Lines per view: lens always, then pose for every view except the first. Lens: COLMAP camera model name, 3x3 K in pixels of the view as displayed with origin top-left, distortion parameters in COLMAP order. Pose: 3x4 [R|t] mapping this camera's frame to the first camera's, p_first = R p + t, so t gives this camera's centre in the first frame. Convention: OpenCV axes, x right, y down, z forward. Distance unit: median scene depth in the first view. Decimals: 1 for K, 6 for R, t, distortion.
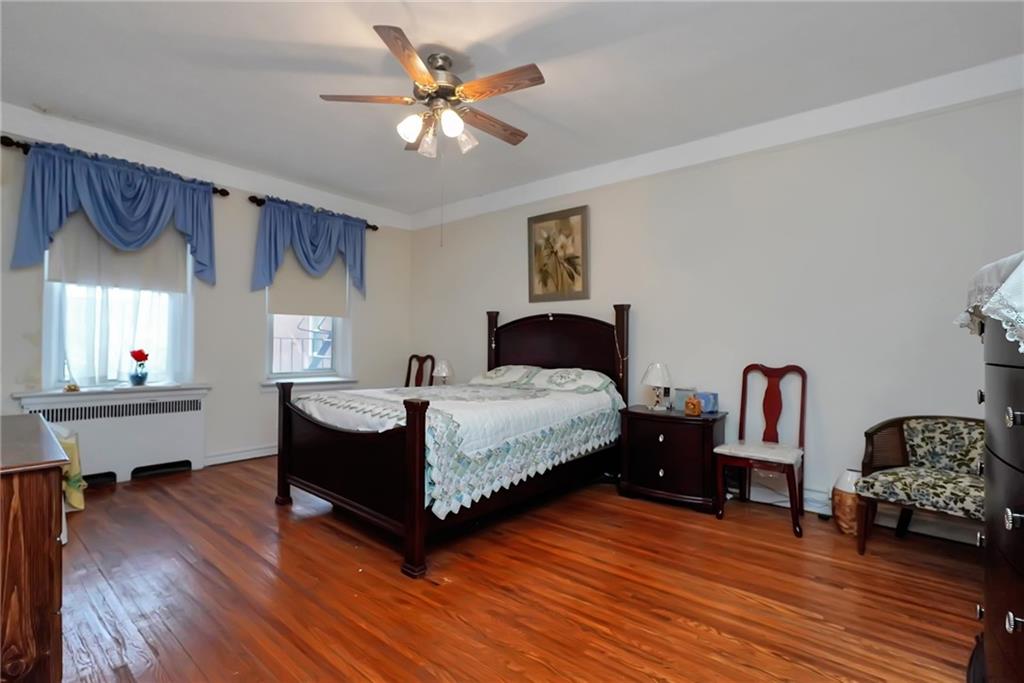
lens RADIAL K [[448.3, 0, 512.0], [0, 448.3, 341.5], [0, 0, 1]] dist [-0.000659, 0.000125]
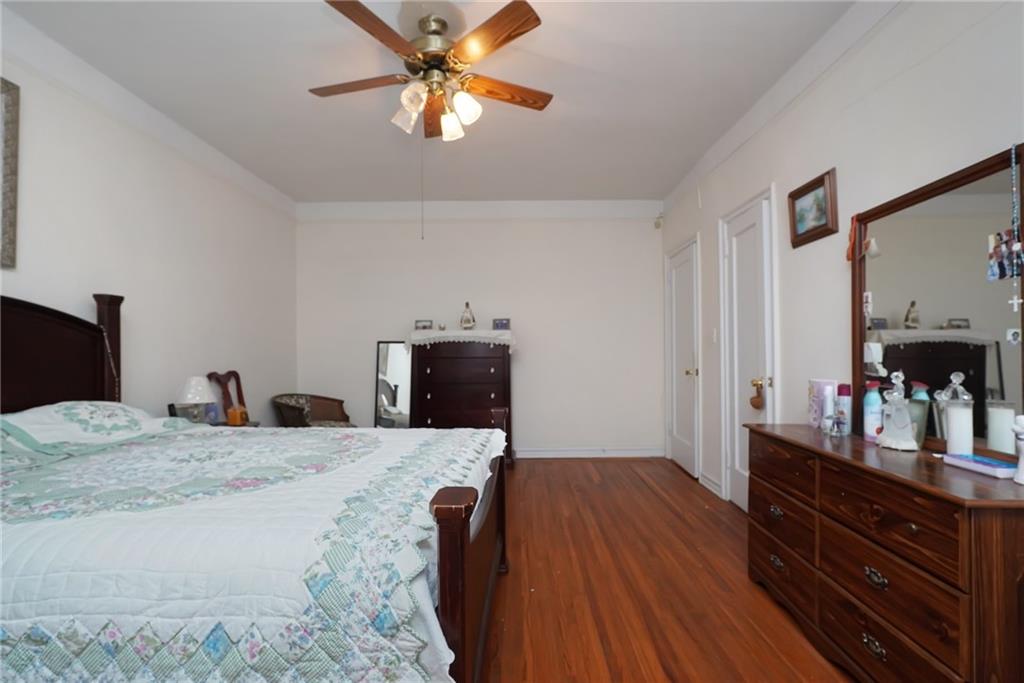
lens RADIAL K [[469.0, 0, 512.0], [0, 469.0, 341.5], [0, 0, 1]] dist [-0.005033, 0.000695]
pose [[-0.603708, 0.007479, 0.797170, -0.571085], [-0.000753, 0.999950, -0.009952, -0.007352], [-0.797205, -0.006609, -0.603672, 0.833758]]
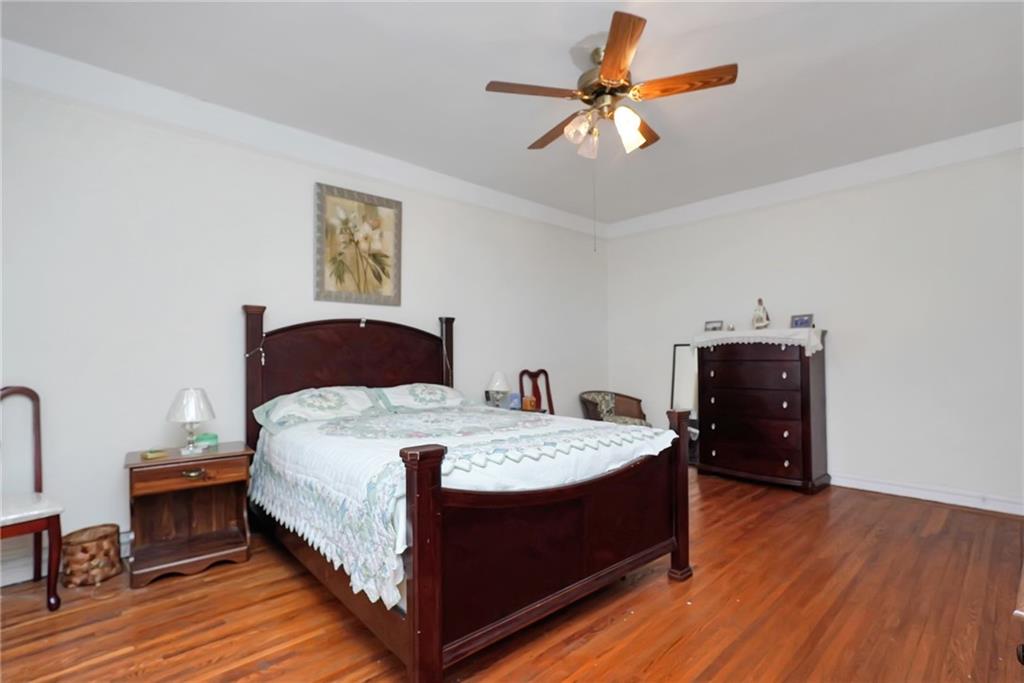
lens RADIAL K [[469.0, 0, 512.0], [0, 469.0, 341.5], [0, 0, 1]] dist [-0.005033, 0.000695]
pose [[0.160731, 0.022874, 0.986733, -0.685456], [0.007979, 0.999669, -0.024474, -0.000507], [-0.986966, 0.011807, 0.160495, 0.607437]]
